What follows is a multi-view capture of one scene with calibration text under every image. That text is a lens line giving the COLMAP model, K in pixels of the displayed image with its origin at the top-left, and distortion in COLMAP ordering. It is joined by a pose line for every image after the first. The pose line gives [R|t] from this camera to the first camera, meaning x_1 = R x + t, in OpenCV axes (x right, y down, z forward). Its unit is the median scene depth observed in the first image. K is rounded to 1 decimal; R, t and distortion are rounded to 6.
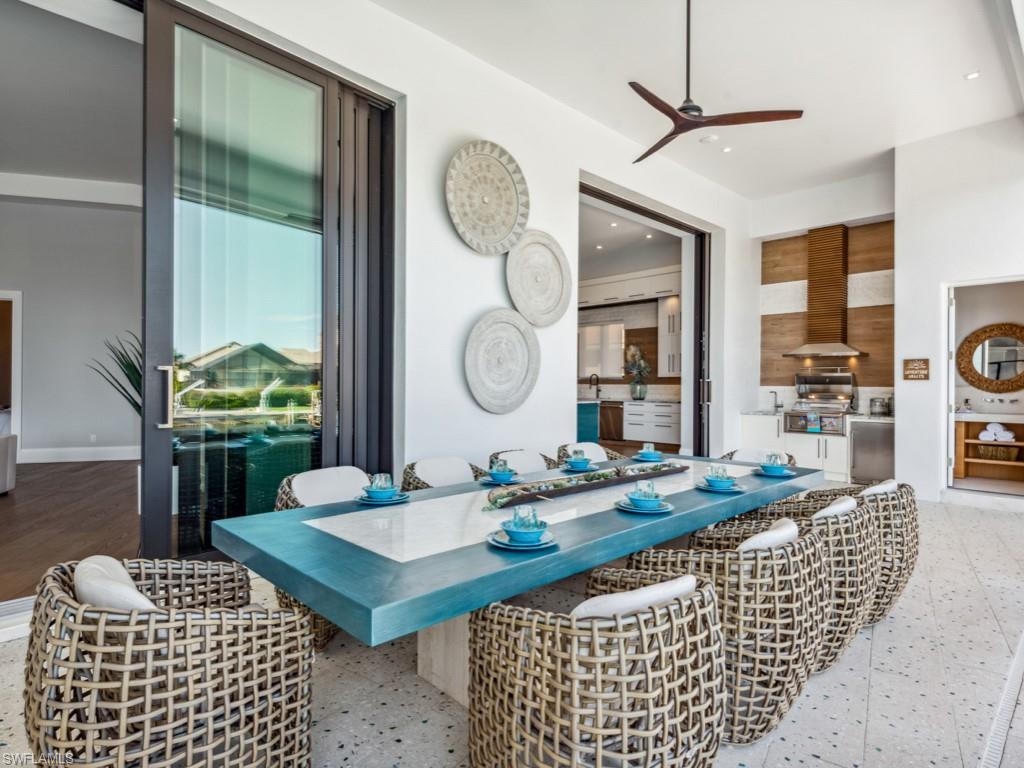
lens RADIAL K [[559.1, 0, 513.8], [0, 559.1, 384.9], [0, 0, 1]] dist [0.008234, -0.000139]
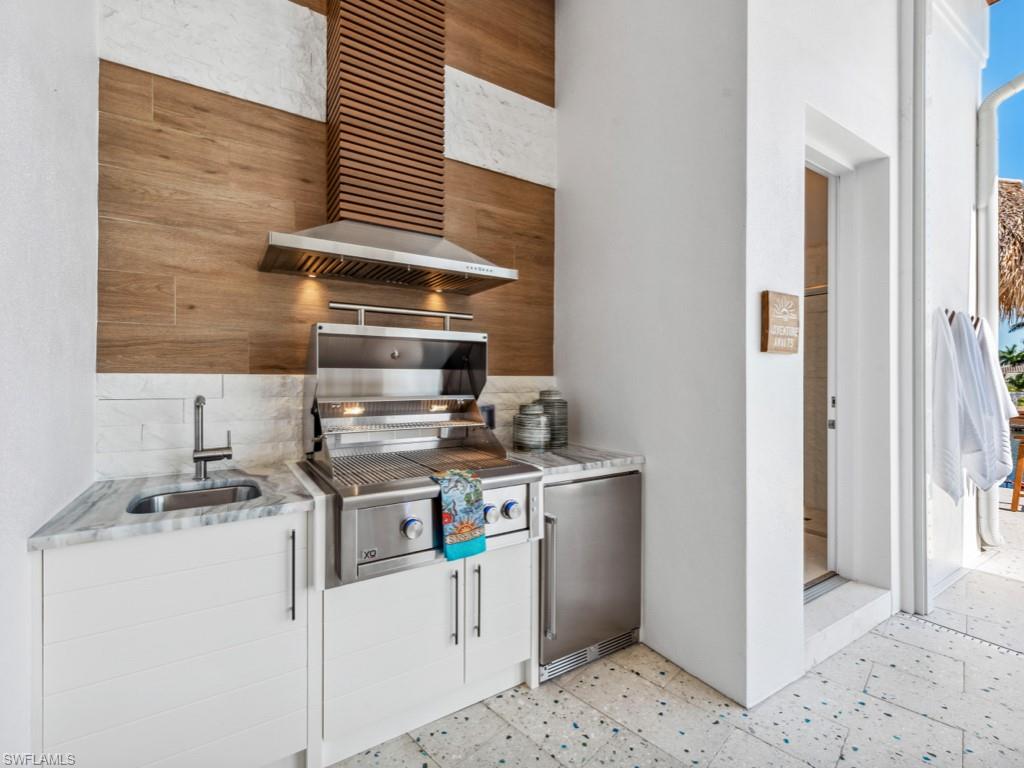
lens RADIAL K [[462.4, 0, 514.2], [0, 462.4, 386.2], [0, 0, 1]] dist [0.005086, 0.000436]
pose [[0.187249, -0.013174, 0.982224, 0.298712], [0.002472, 0.999913, 0.012940, 0.005599], [-0.982309, 0.000006, 0.187265, 0.830252]]
